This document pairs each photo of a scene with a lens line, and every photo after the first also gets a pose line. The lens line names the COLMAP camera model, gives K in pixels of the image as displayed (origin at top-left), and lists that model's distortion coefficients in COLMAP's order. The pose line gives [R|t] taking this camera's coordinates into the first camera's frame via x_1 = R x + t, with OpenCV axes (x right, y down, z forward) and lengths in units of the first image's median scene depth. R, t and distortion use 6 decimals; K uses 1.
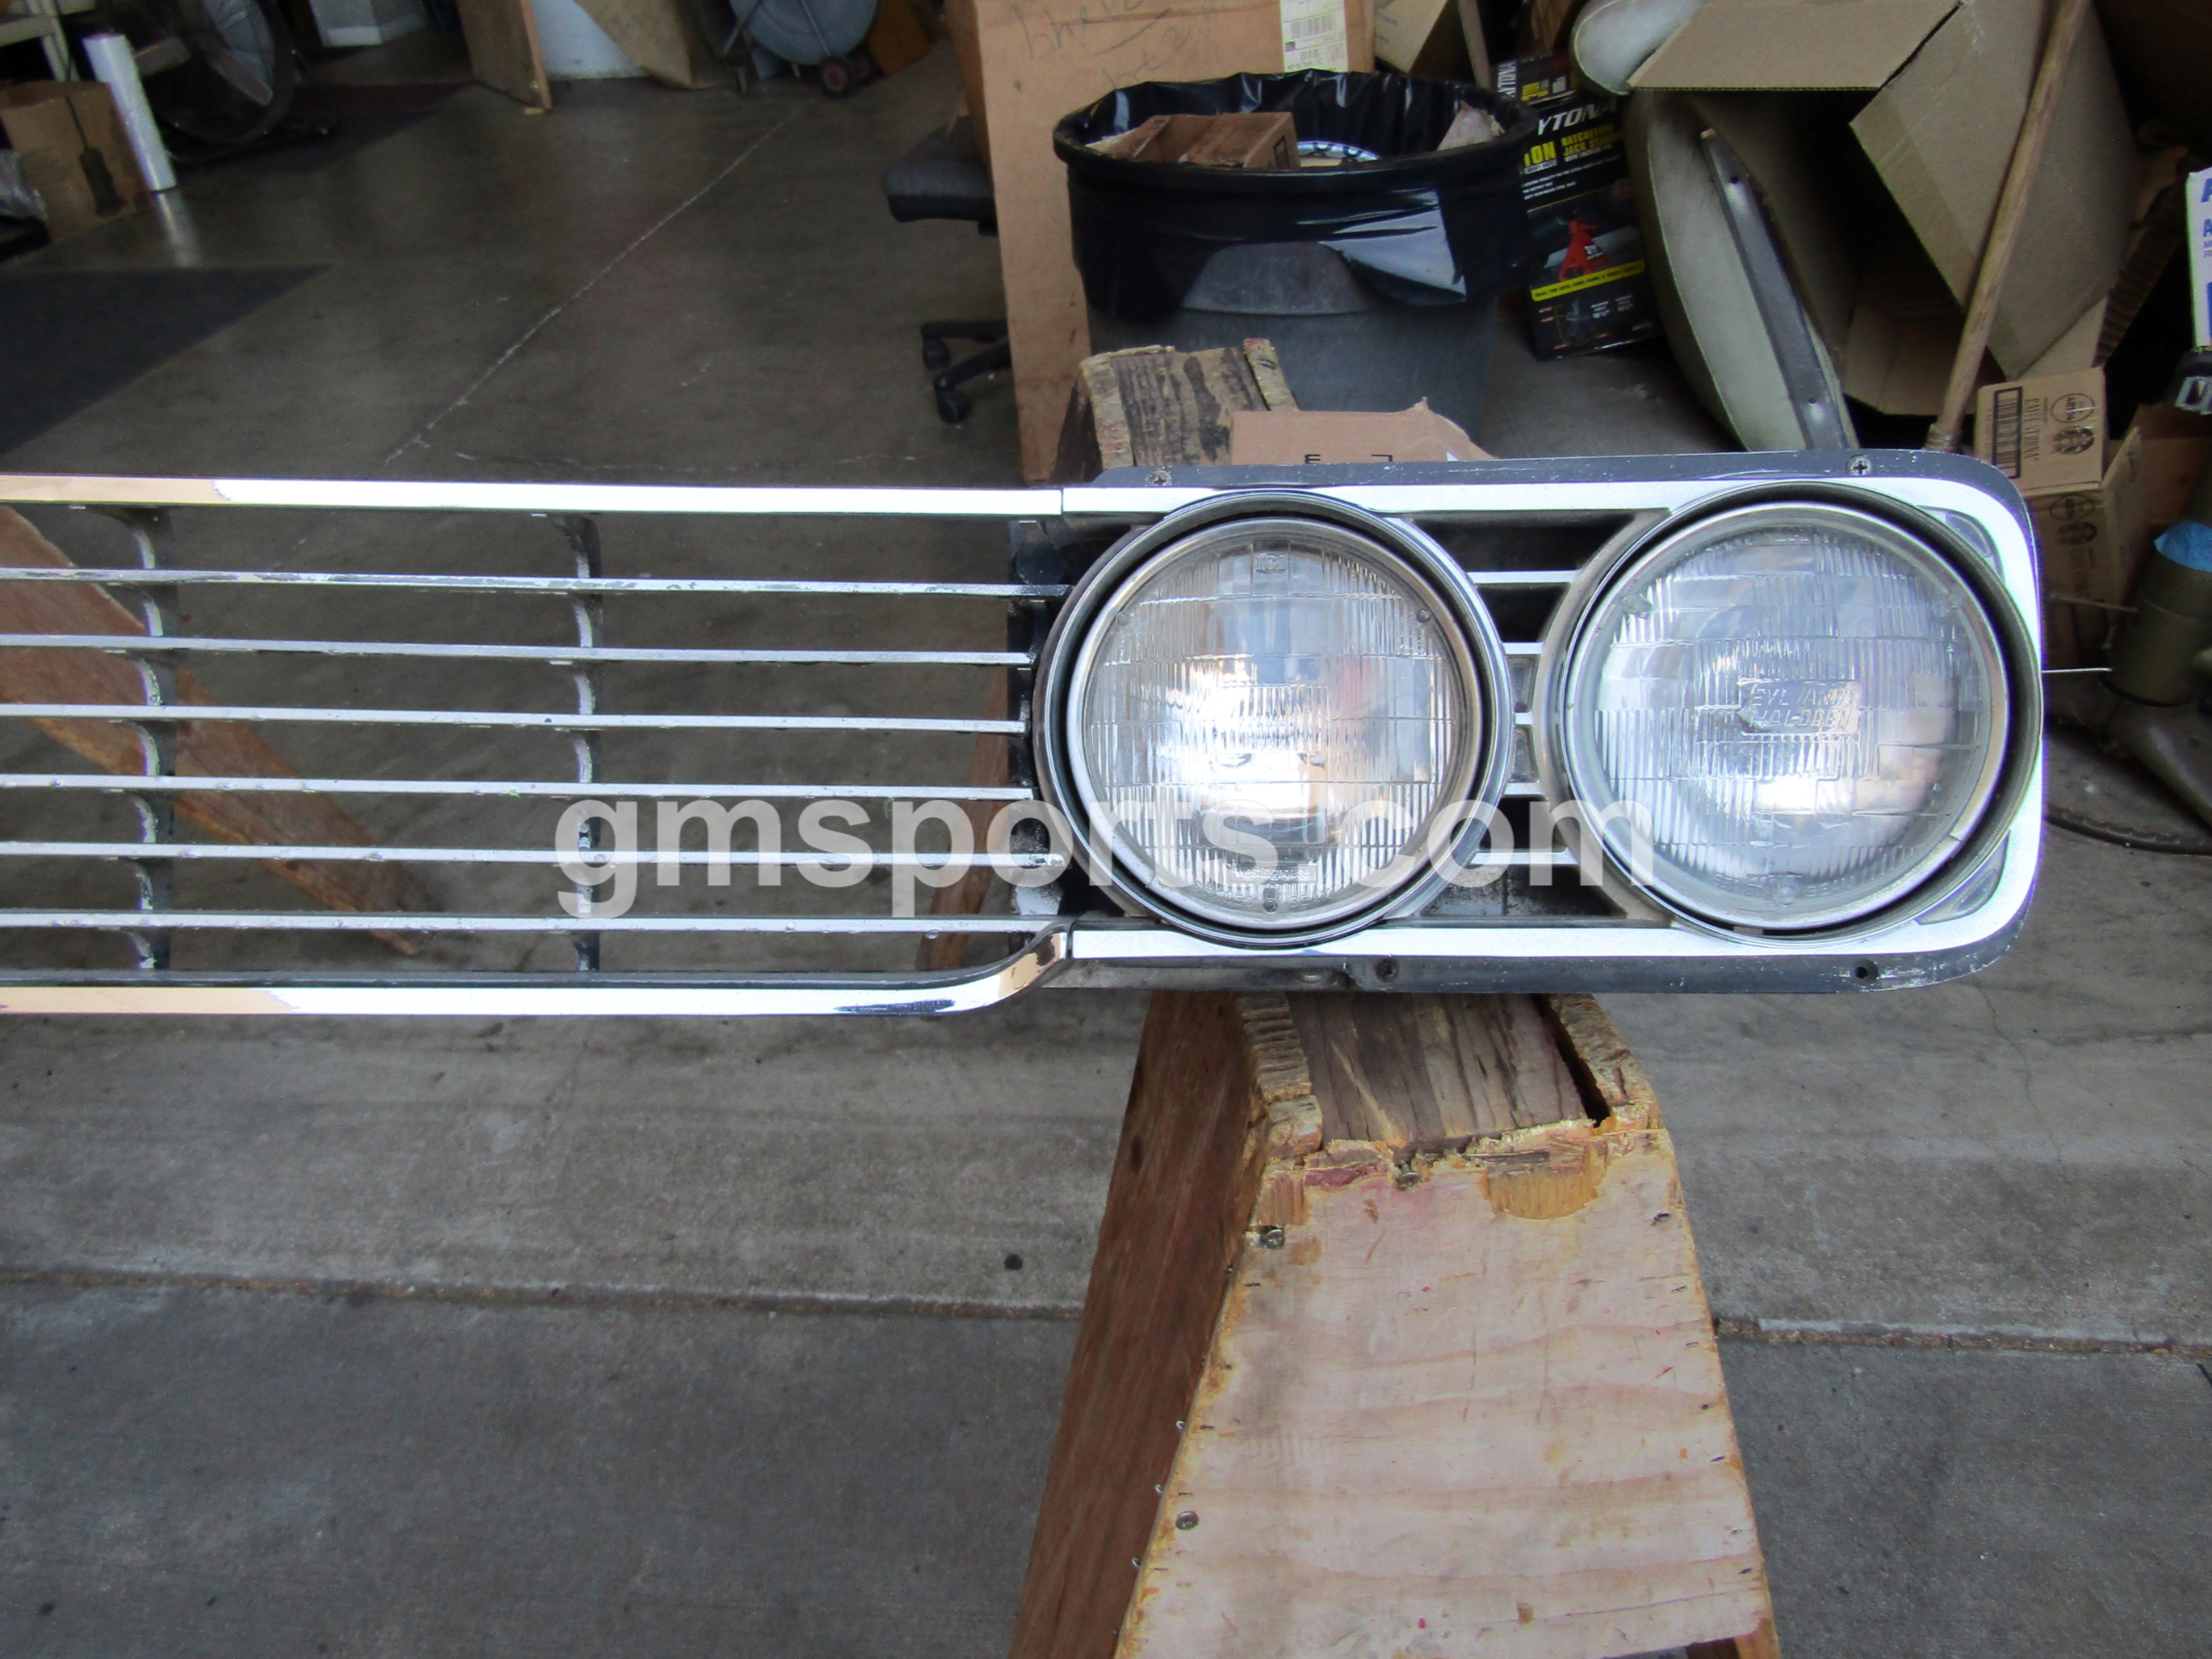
lens RADIAL K [[1575.7, 0, 1114.1], [0, 1575.7, 834.8], [0, 0, 1]] dist [-0.003491, -0.004379]
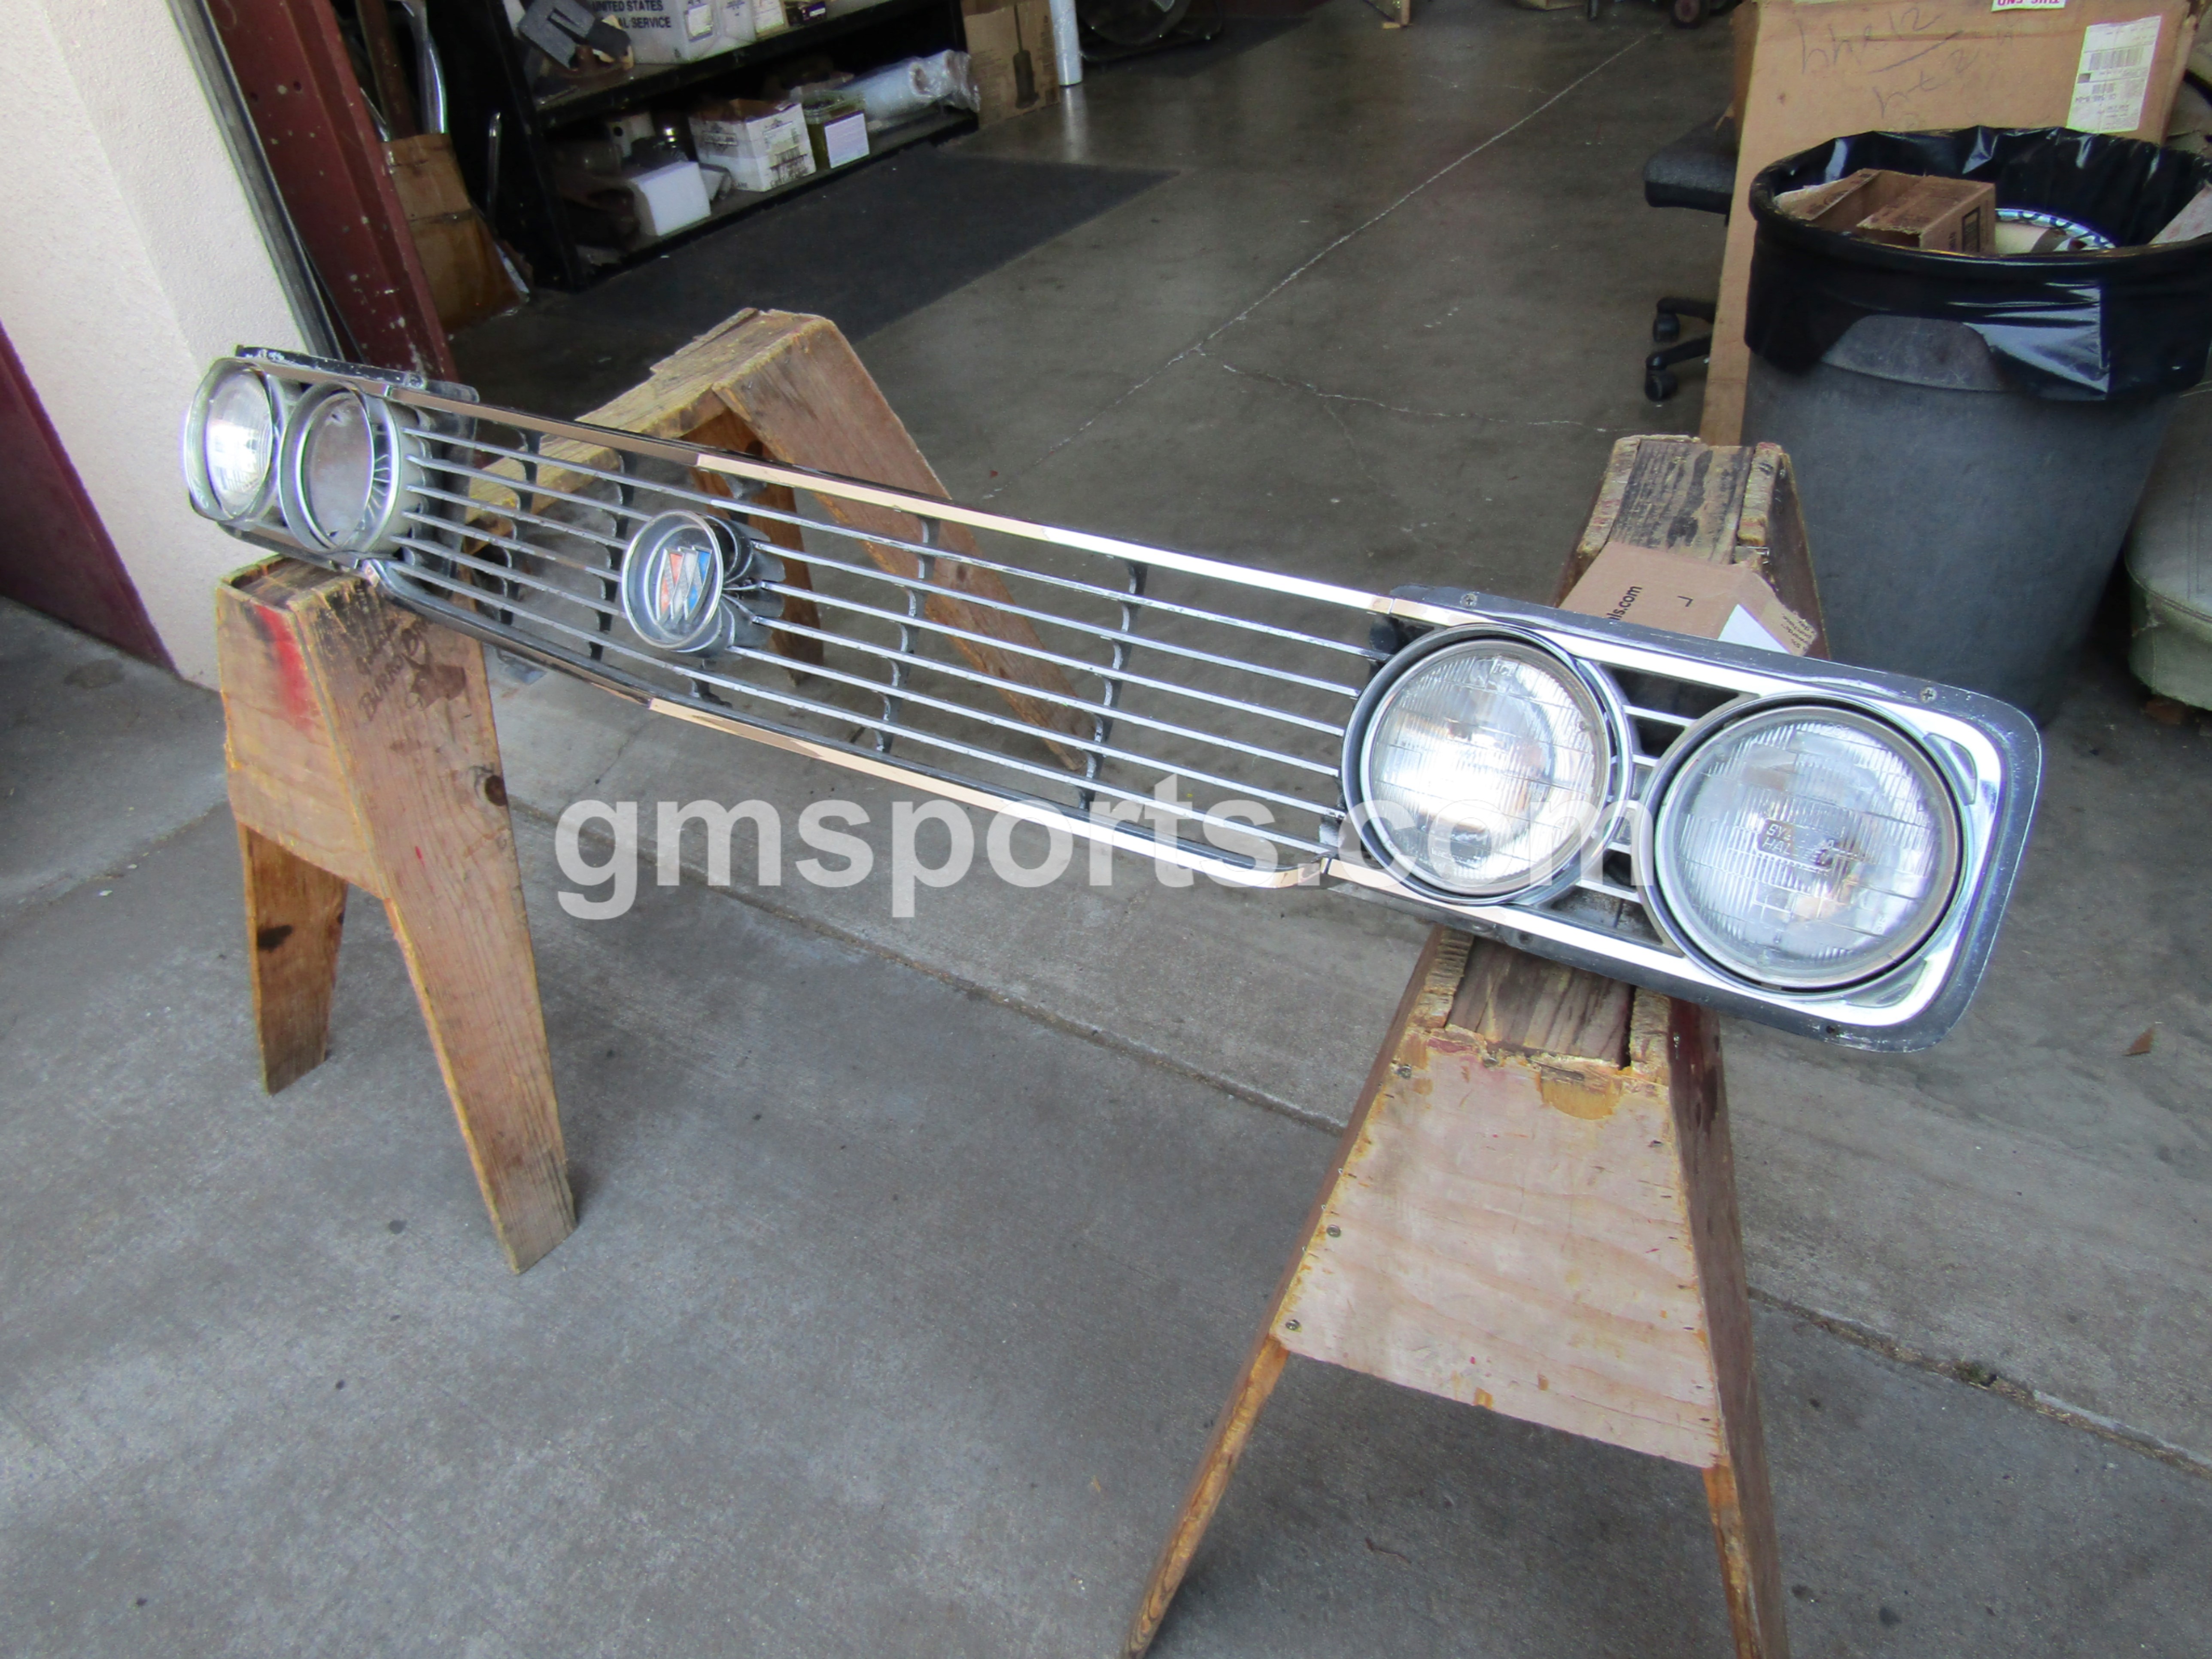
lens RADIAL K [[1587.8, 0, 1118.0], [0, 1587.8, 839.0], [0, 0, 1]] dist [-0.000147, 0.001348]
pose [[0.878176, 0.258156, -0.402694, 0.177195], [-0.229990, 0.966043, 0.117753, -0.042086], [0.419418, -0.010793, 0.907729, -0.250558]]
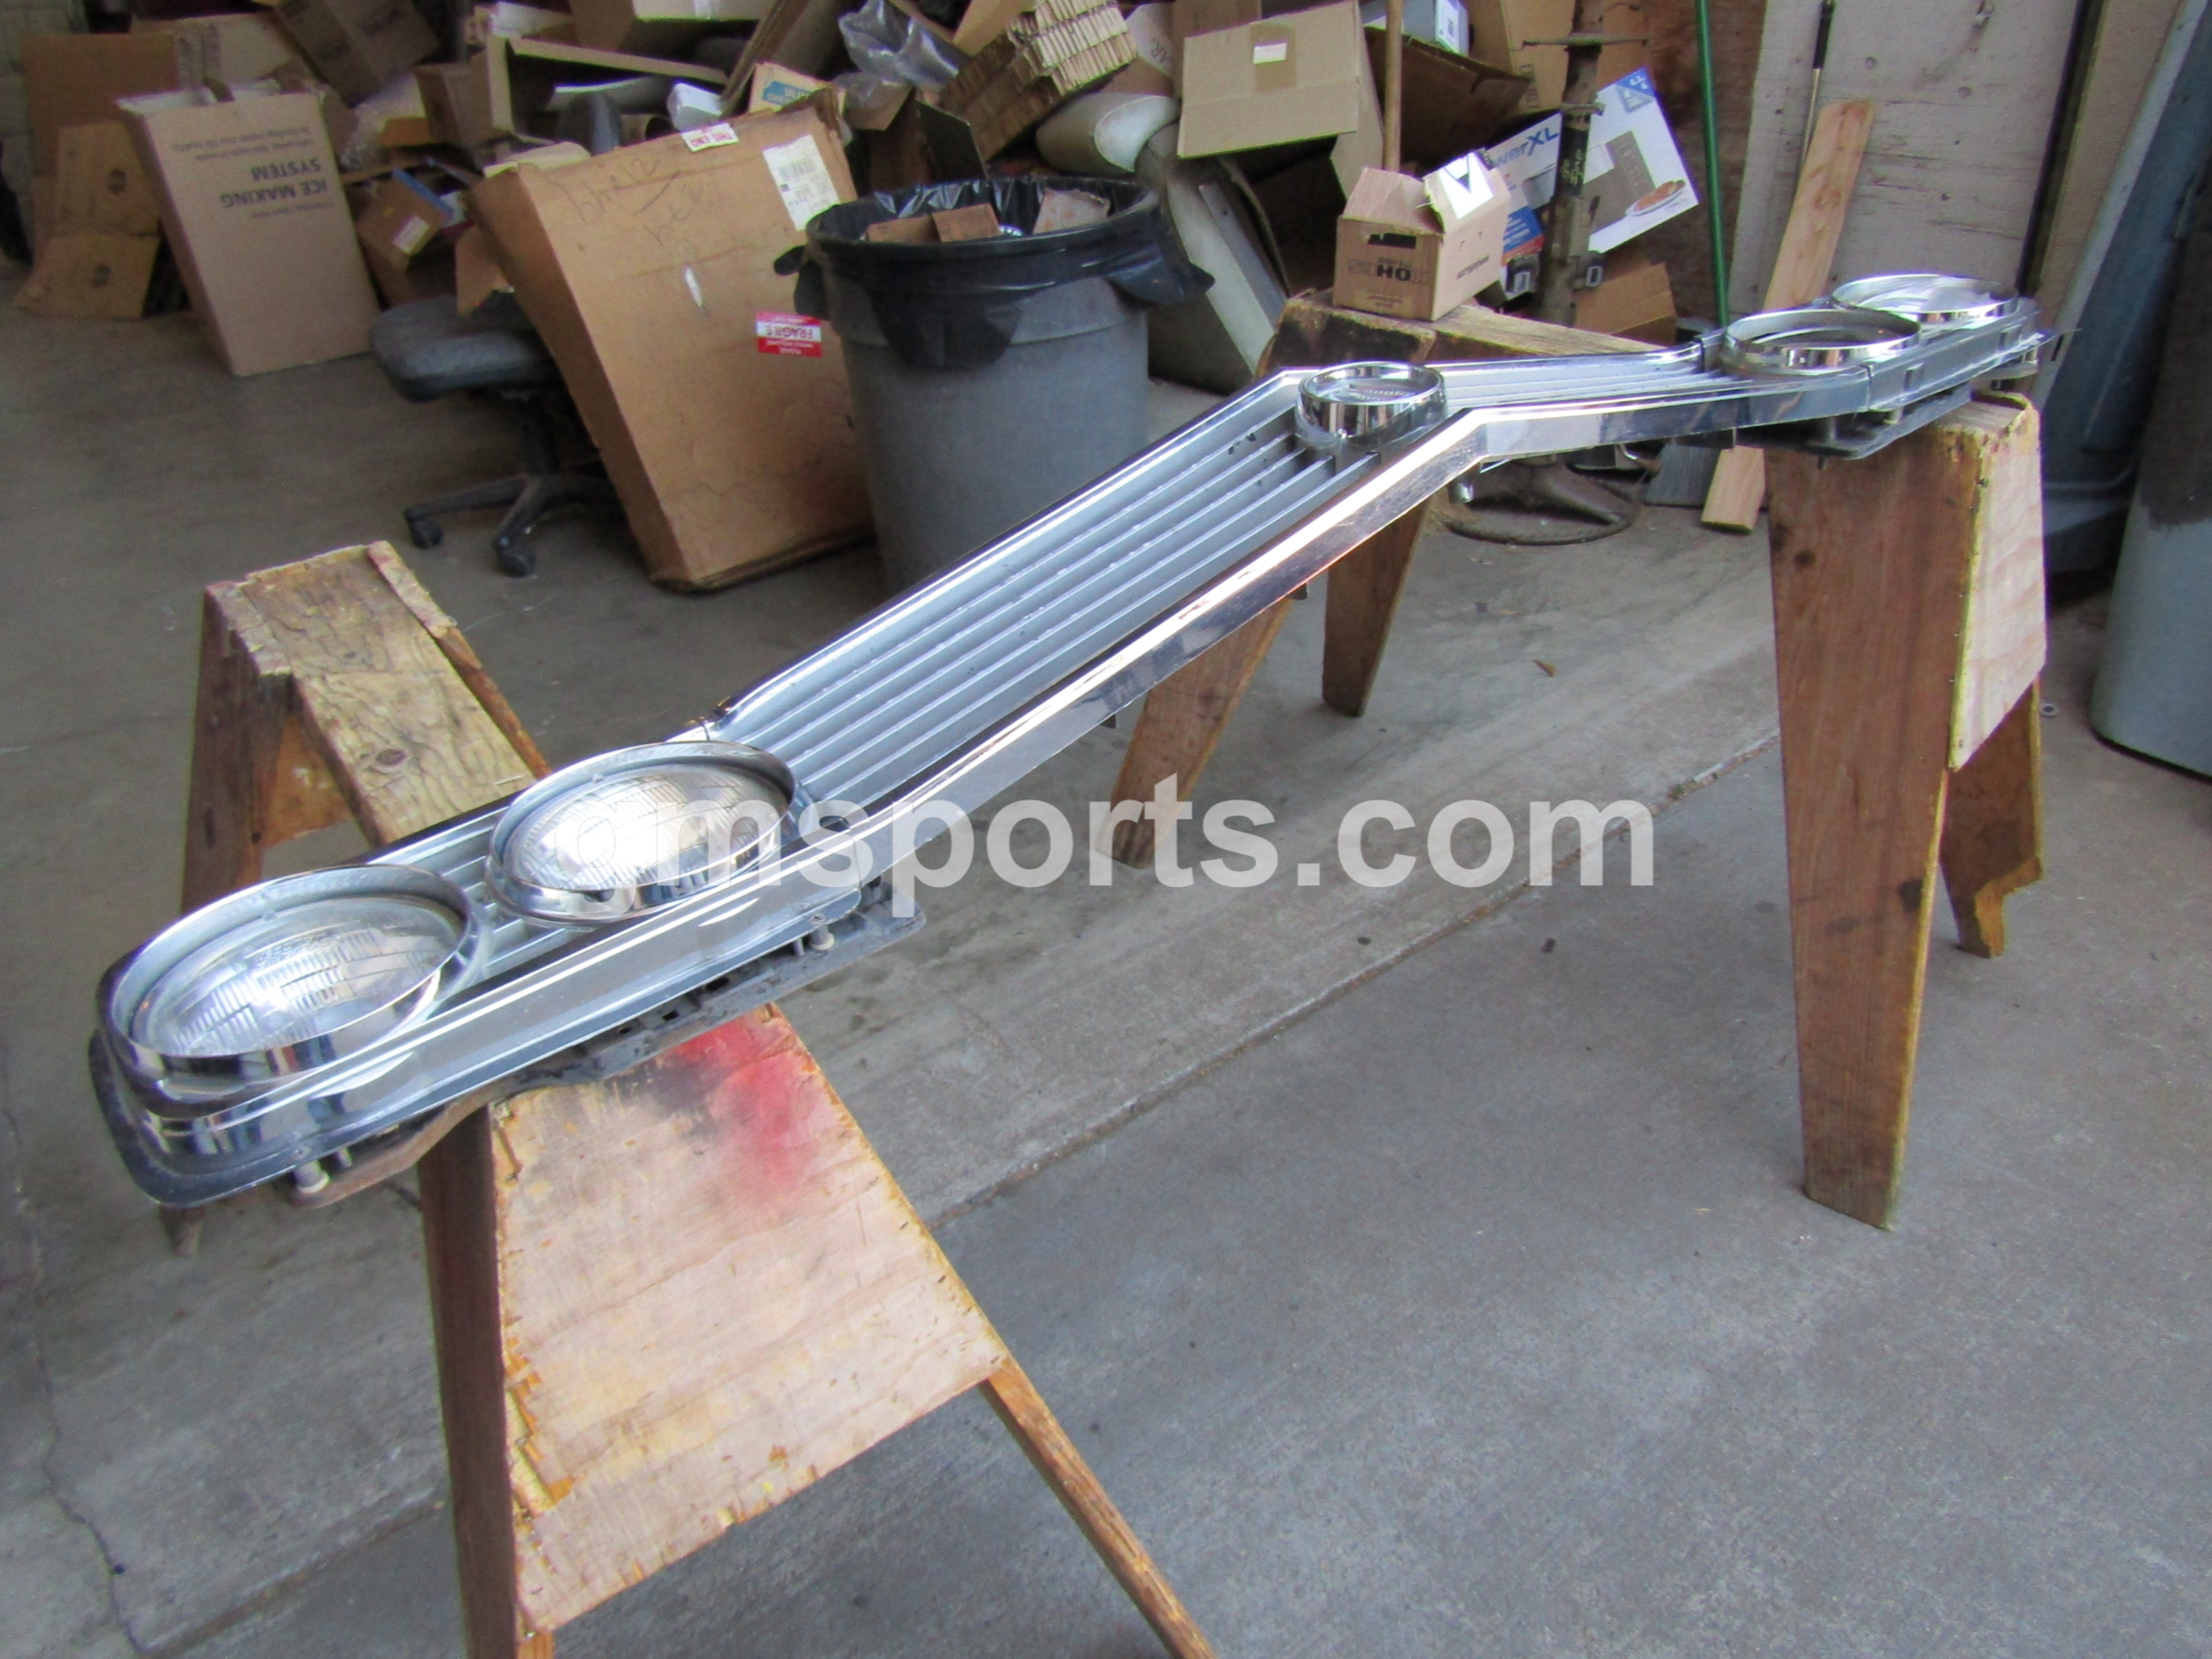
lens RADIAL K [[1571.2, 0, 1115.5], [0, 1571.2, 834.6], [0, 0, 1]] dist [-0.010303, 0.007577]
pose [[0.739323, -0.349297, 0.575667, -0.983785], [0.407952, 0.912518, 0.029759, 0.049514], [-0.535701, 0.212843, 0.817142, -0.053849]]
